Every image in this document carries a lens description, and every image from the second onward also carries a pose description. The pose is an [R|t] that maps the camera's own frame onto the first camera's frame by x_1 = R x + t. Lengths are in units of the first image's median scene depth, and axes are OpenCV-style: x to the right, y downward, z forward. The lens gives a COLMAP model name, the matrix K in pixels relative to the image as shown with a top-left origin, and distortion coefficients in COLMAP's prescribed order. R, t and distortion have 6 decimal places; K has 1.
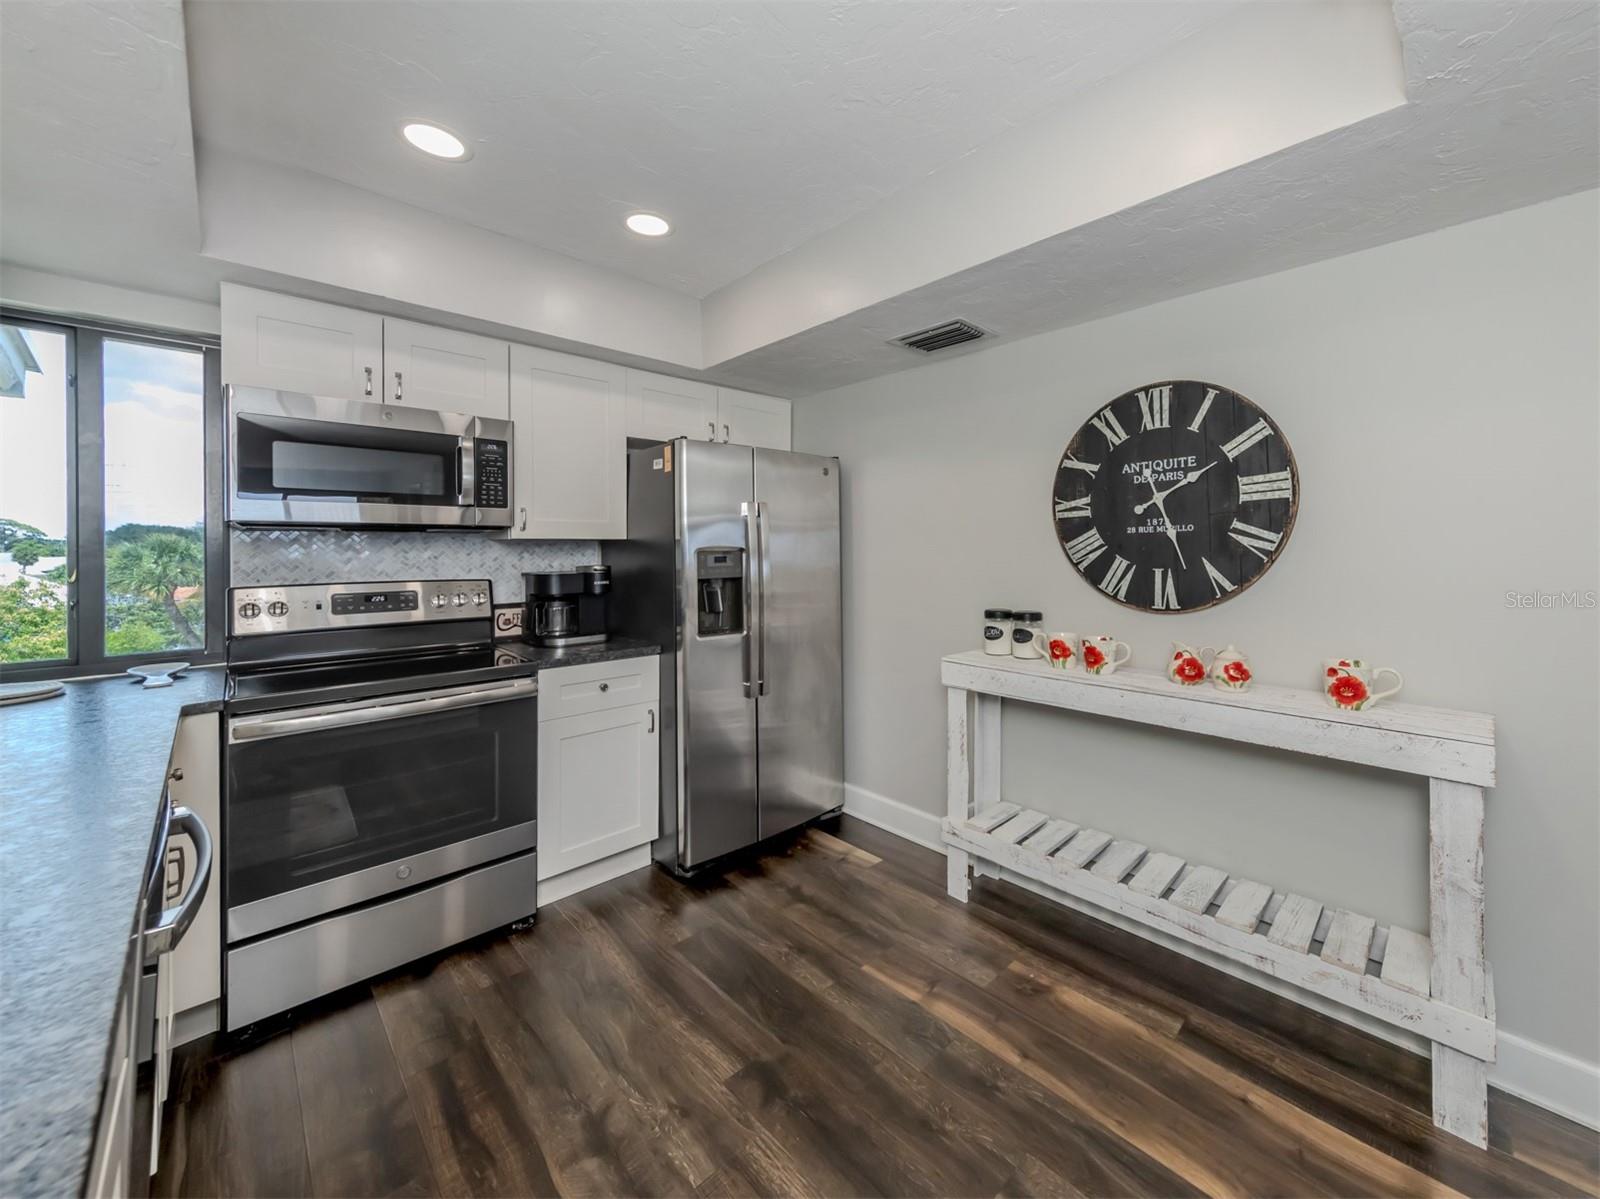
lens RADIAL K [[605.3, 0, 901.3], [0, 605.3, 563.2], [0, 0, 1]] dist [0.005134, -0.001878]
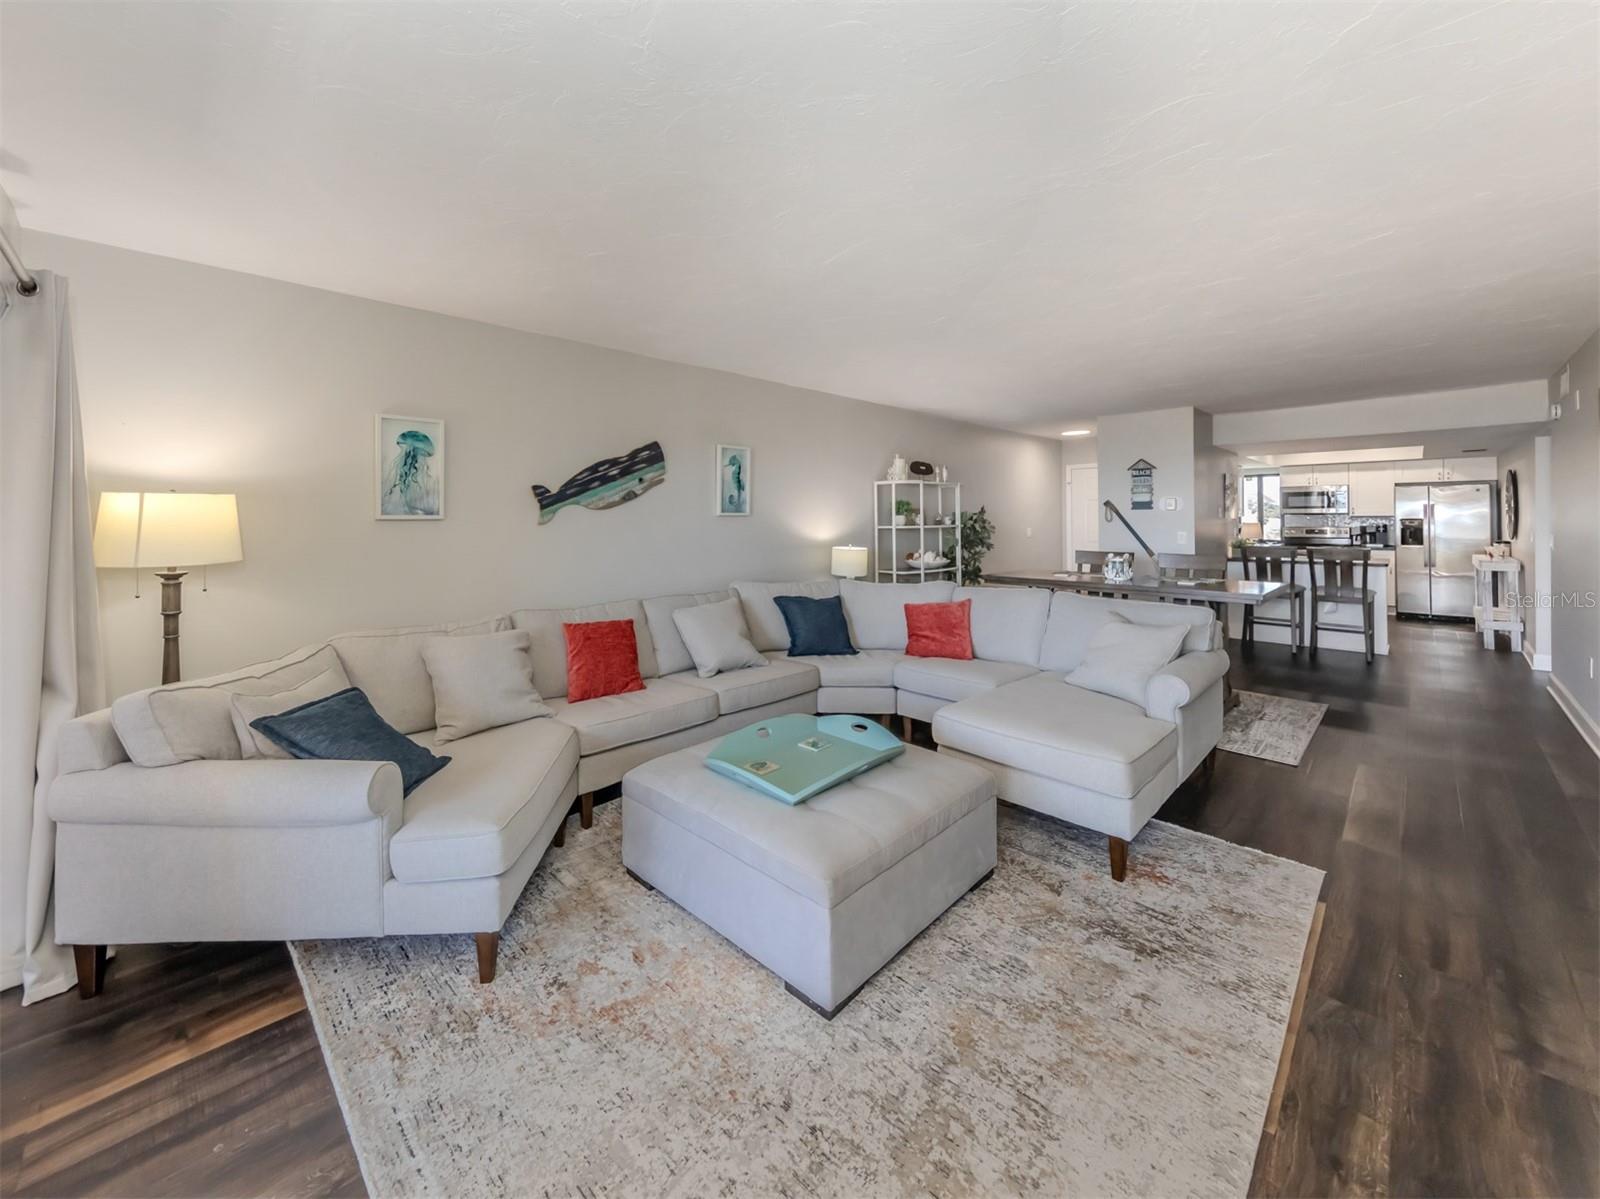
lens RADIAL K [[660.0, 0, 708.3], [0, 660.0, 520.0], [0, 0, 1]] dist [0.007461, -0.000991]
pose [[-0.068706, 0.005413, -0.997622, 4.140261], [-0.014289, 0.999877, 0.006410, 0.015697], [0.997535, 0.014695, -0.068620, -2.960960]]
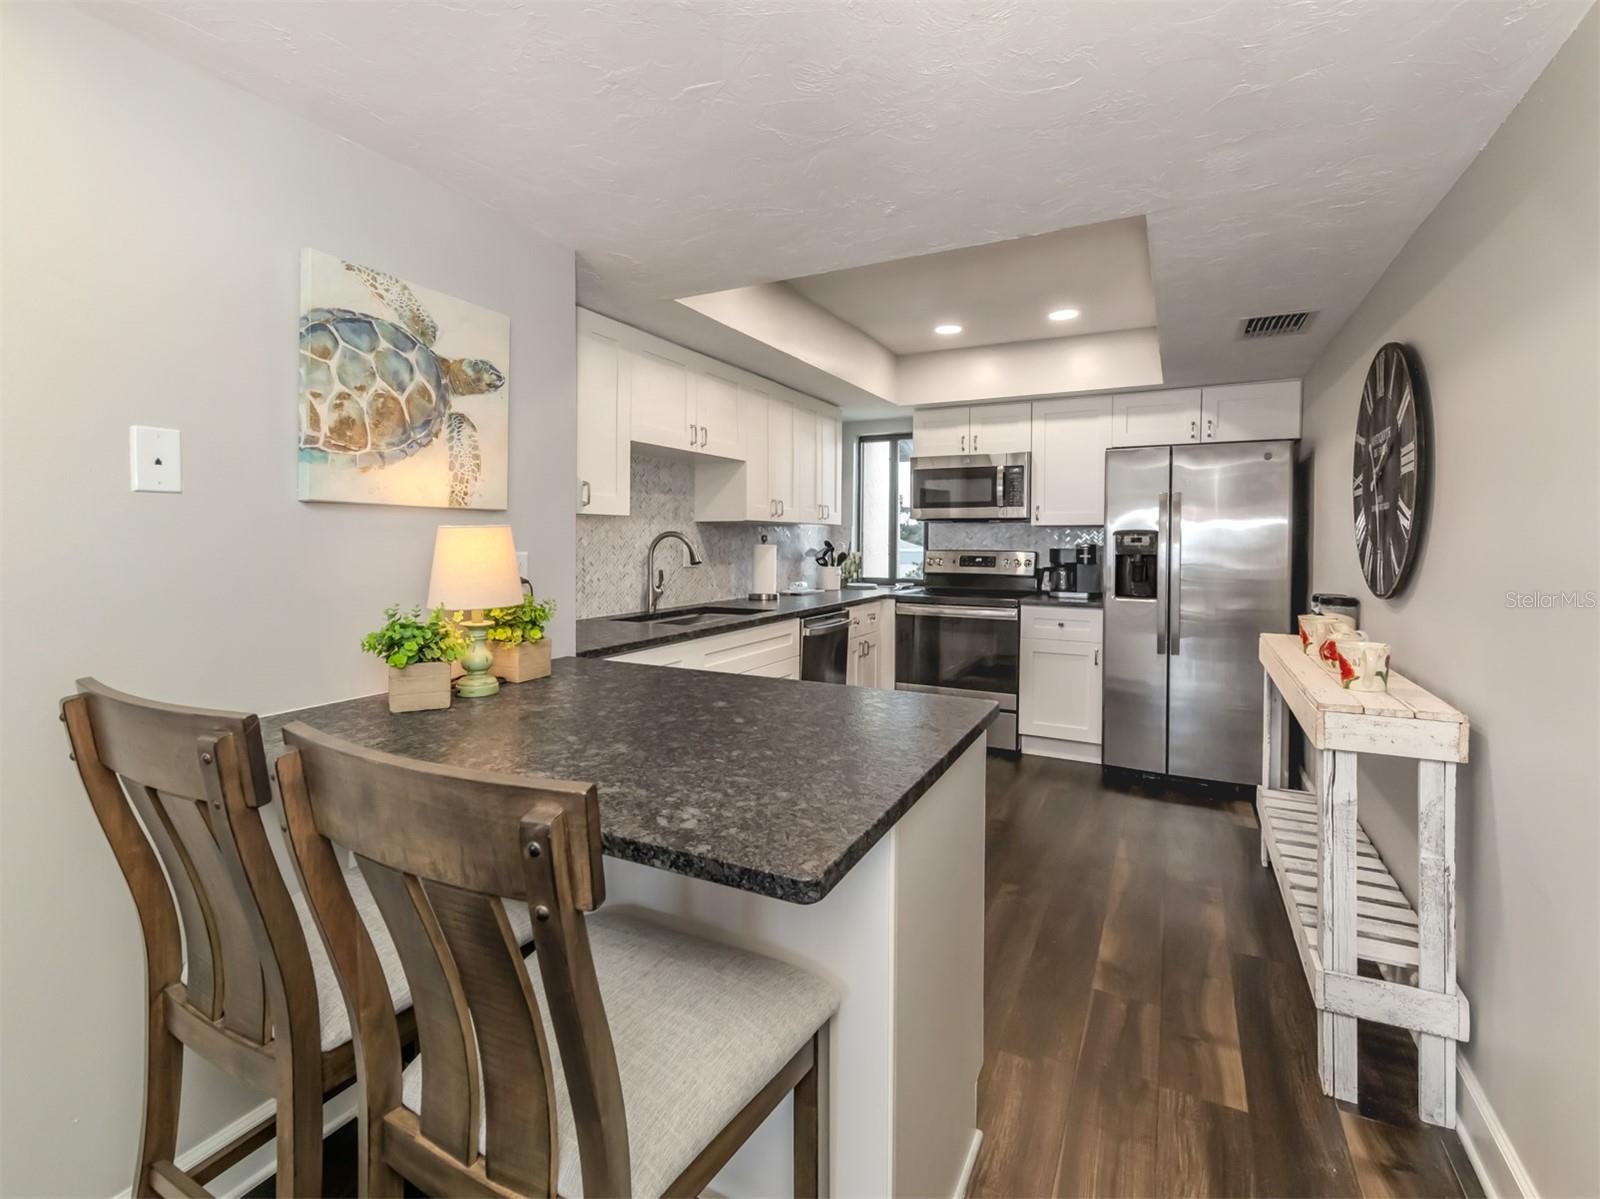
lens RADIAL K [[750.2, 0, 786.0], [0, 750.2, 567.9], [0, 0, 1]] dist [0.007807, -0.001194]
pose [[0.265828, 0.042734, -0.963073, 1.215995], [-0.026058, 0.998970, 0.037134, 0.016462], [0.963668, 0.015225, 0.266668, -0.151683]]
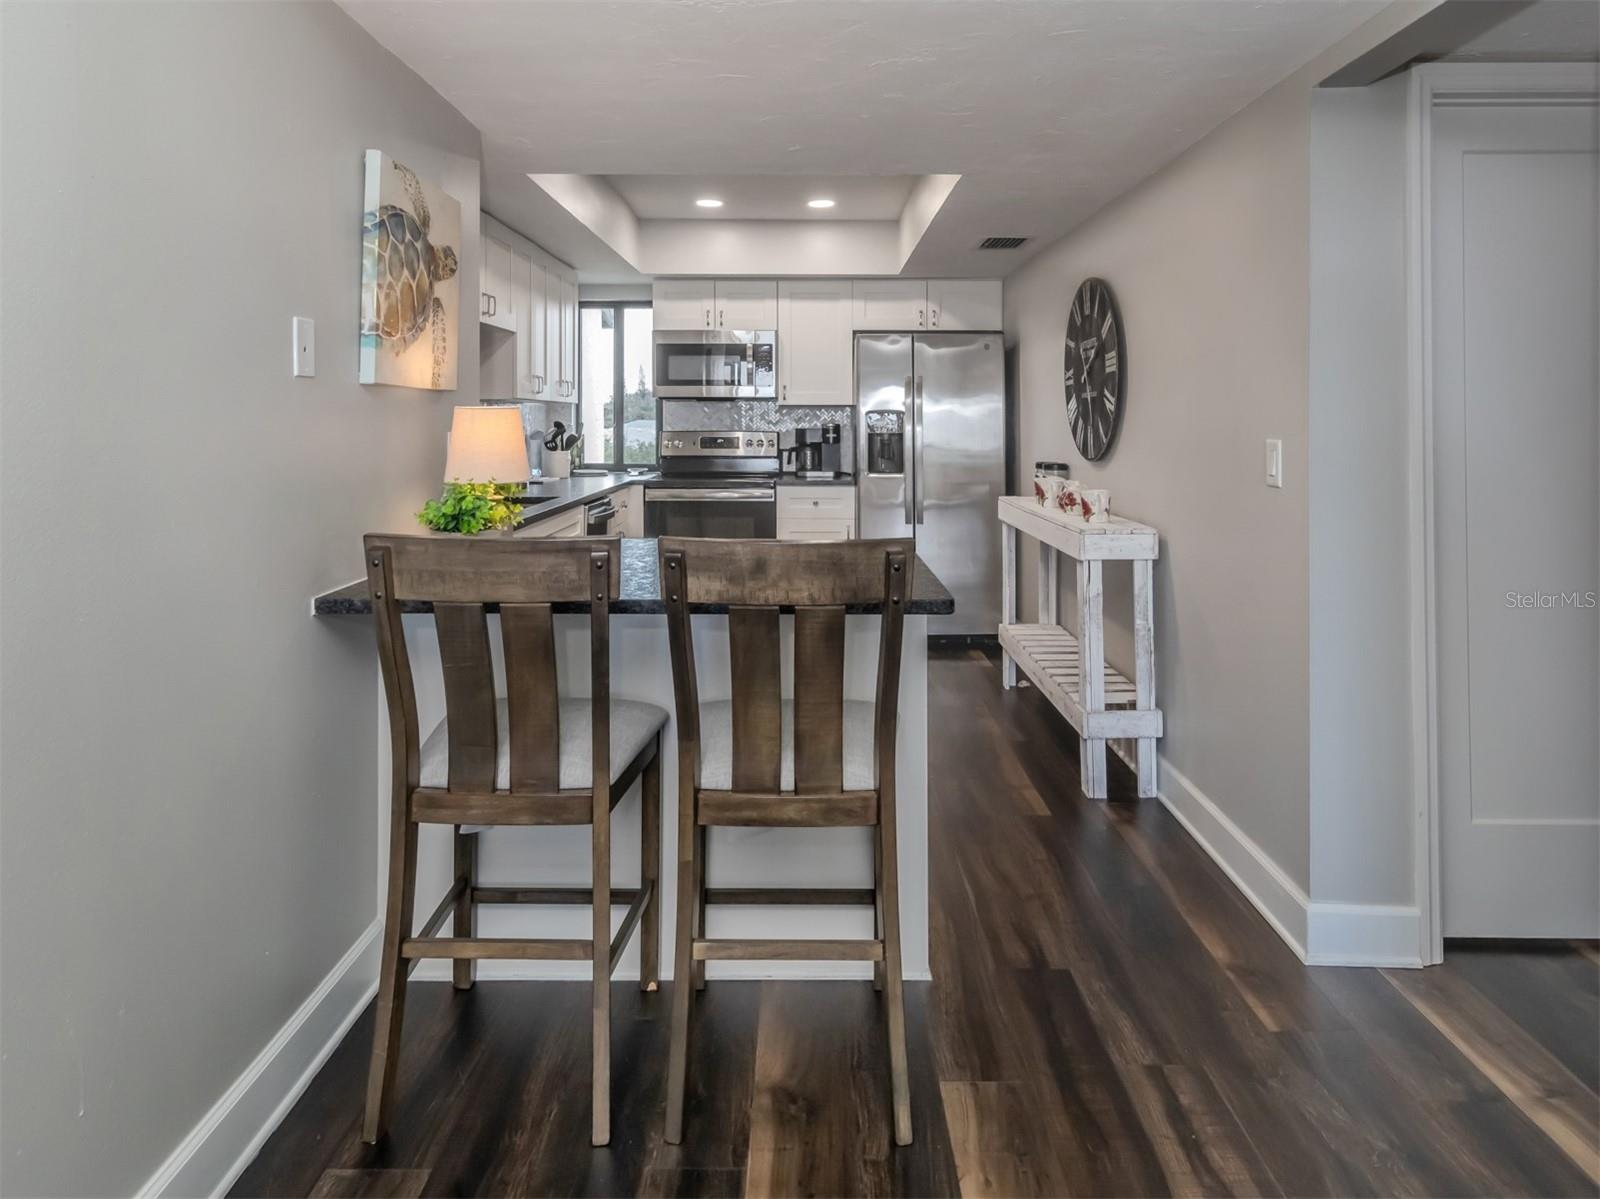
lens RADIAL K [[1002.8, 0, 817.6], [0, 1002.8, 433.4], [0, 0, 1]] dist [0.002464, 0.003890]
pose [[0.688703, 0.014438, -0.724900, 1.458873], [-0.019827, 0.999803, 0.001076, 0.031673], [0.724773, 0.013632, 0.688853, -0.786325]]
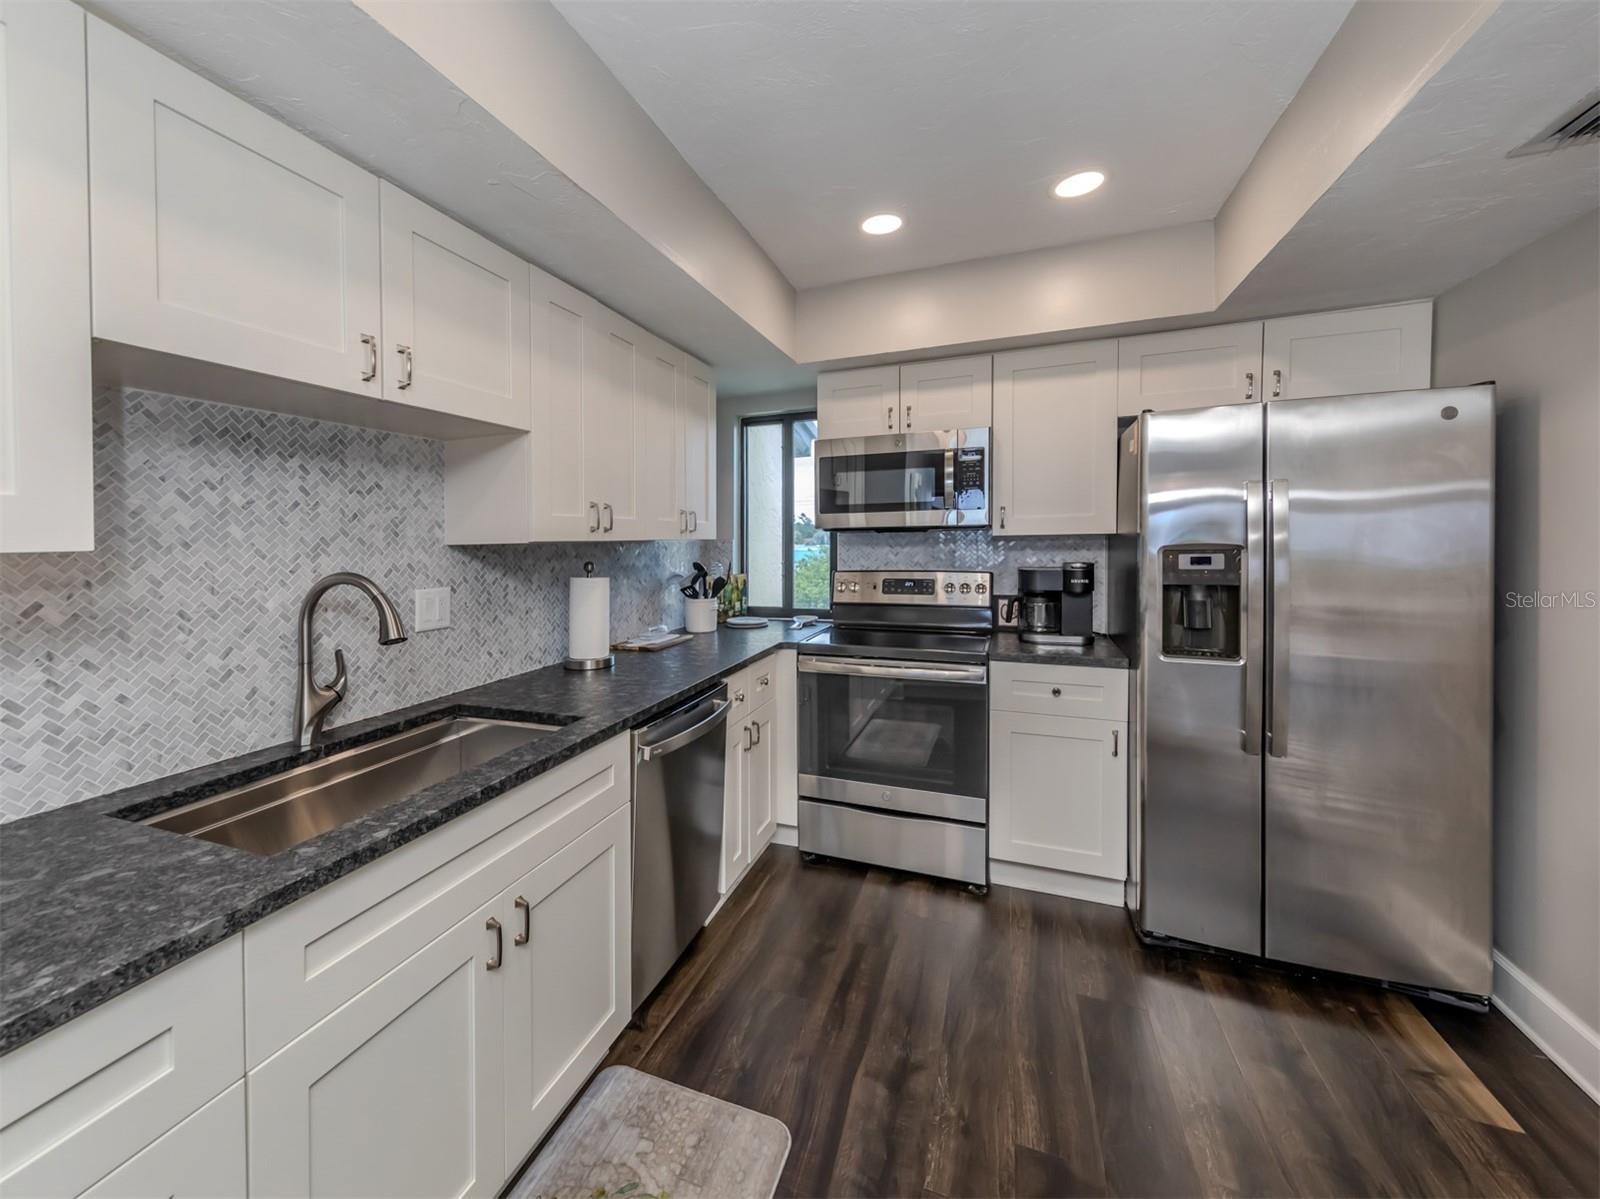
lens RADIAL K [[648.3, 0, 739.0], [0, 648.3, 568.6], [0, 0, 1]] dist [0.011108, -0.000800]
pose [[0.352550, 0.041660, -0.934865, 0.314757], [-0.006704, 0.999095, 0.041994, -0.031863], [0.935769, -0.008537, 0.352510, 0.195057]]
